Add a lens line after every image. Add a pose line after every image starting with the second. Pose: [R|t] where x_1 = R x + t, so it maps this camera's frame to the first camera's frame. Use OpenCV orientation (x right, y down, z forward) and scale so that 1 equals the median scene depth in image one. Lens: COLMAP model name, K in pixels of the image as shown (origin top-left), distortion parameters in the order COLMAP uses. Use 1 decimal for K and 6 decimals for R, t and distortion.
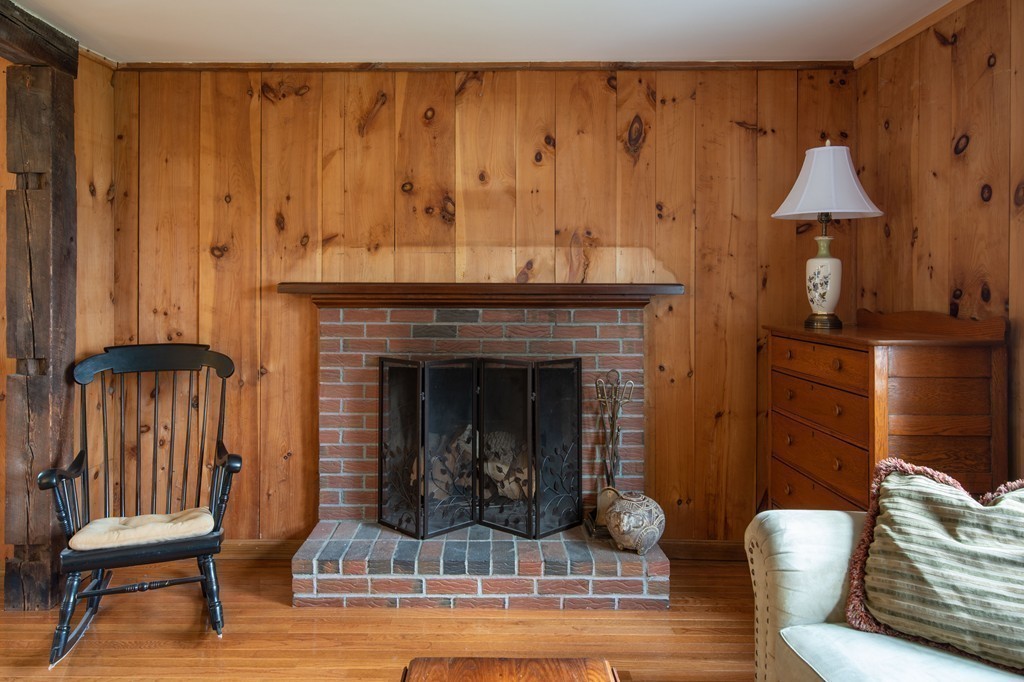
lens RADIAL K [[684.2, 0, 484.9], [0, 684.2, 289.3], [0, 0, 1]] dist [0.013734, -0.001022]
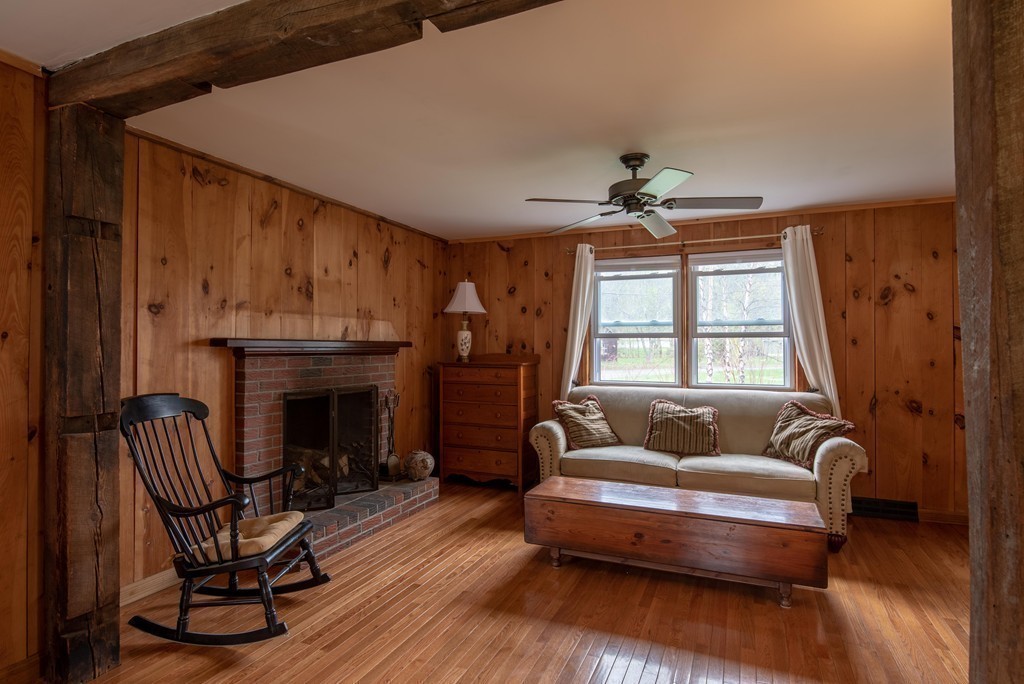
lens RADIAL K [[543.0, 0, 512.0], [0, 543.0, 342.0], [0, 0, 1]] dist [0.004450, -0.000585]
pose [[0.387845, 0.007782, 0.921692, -0.963261], [0.001714, 0.999957, -0.009163, 0.006603], [-0.921723, 0.005134, 0.387815, 0.146197]]
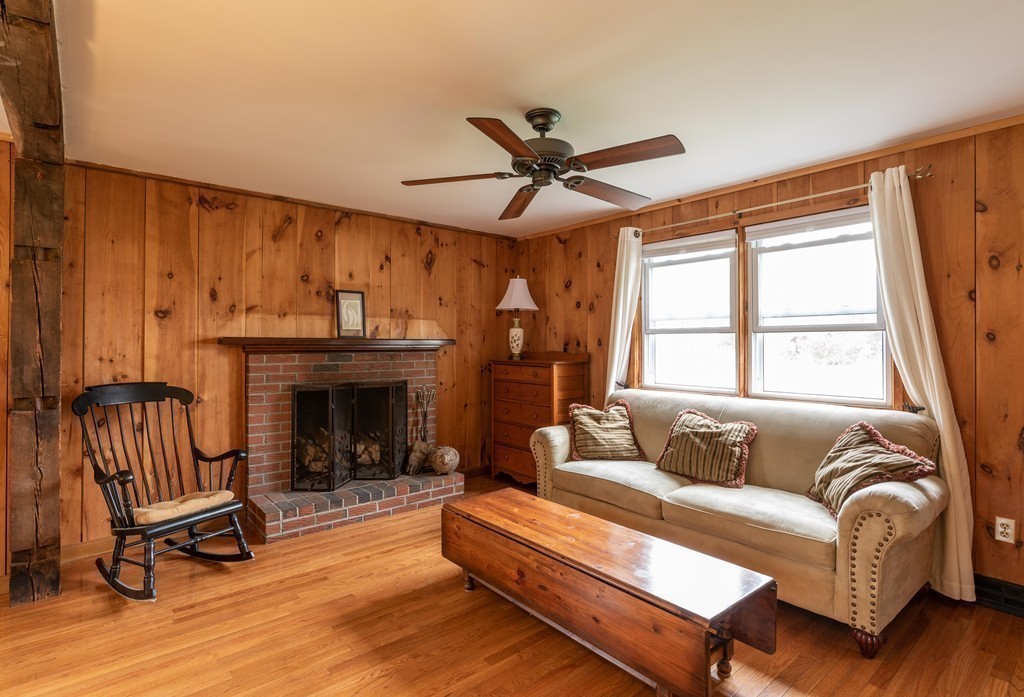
lens RADIAL K [[508.7, 0, 515.4], [0, 508.7, 341.5], [0, 0, 1]] dist [0.000640, 0.000602]
pose [[0.757688, 0.002499, 0.652613, -0.515423], [0.001893, 0.999980, -0.006026, 0.006745], [-0.652615, 0.005801, 0.757668, -0.215395]]
